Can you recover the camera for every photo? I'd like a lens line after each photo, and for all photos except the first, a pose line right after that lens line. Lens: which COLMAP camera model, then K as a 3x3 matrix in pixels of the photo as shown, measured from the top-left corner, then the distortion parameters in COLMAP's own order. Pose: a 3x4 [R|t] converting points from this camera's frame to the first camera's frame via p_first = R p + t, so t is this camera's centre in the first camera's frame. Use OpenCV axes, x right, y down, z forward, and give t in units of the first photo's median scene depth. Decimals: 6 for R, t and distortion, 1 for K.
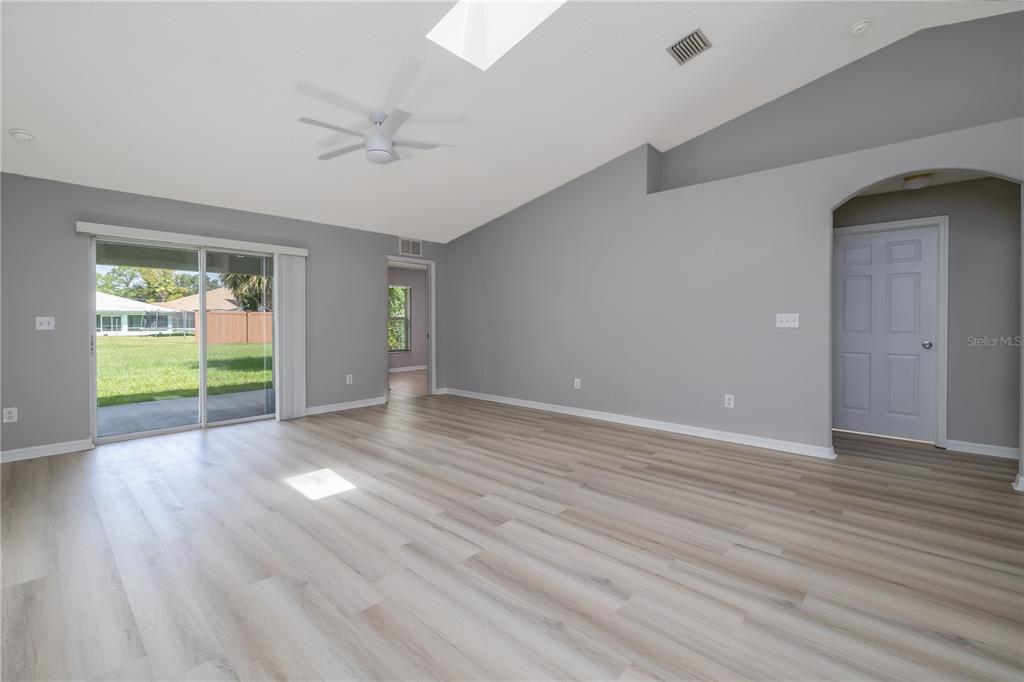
lens RADIAL K [[438.5, 0, 524.3], [0, 438.5, 329.1], [0, 0, 1]] dist [0.000443, 0.000082]
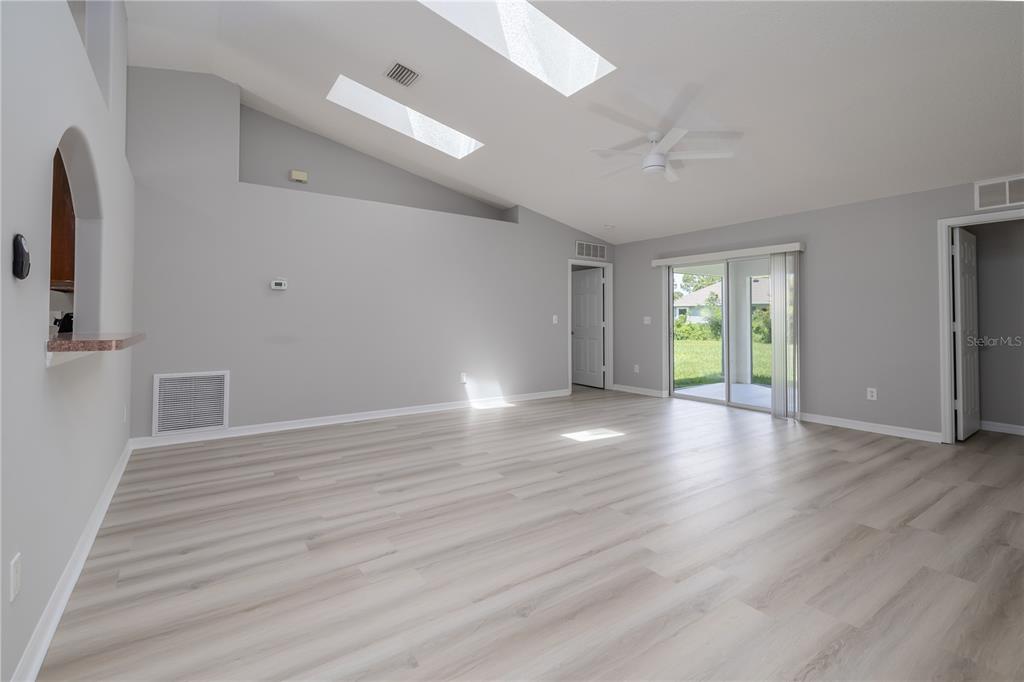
lens RADIAL K [[464.0, 0, 510.7], [0, 464.0, 310.3], [0, 0, 1]] dist [0.000570, 0.000159]
pose [[-0.228587, -0.020346, -0.973311, 1.231954], [-0.015243, 0.999734, -0.017319, -0.019416], [0.973404, 0.010878, -0.228836, 1.274621]]
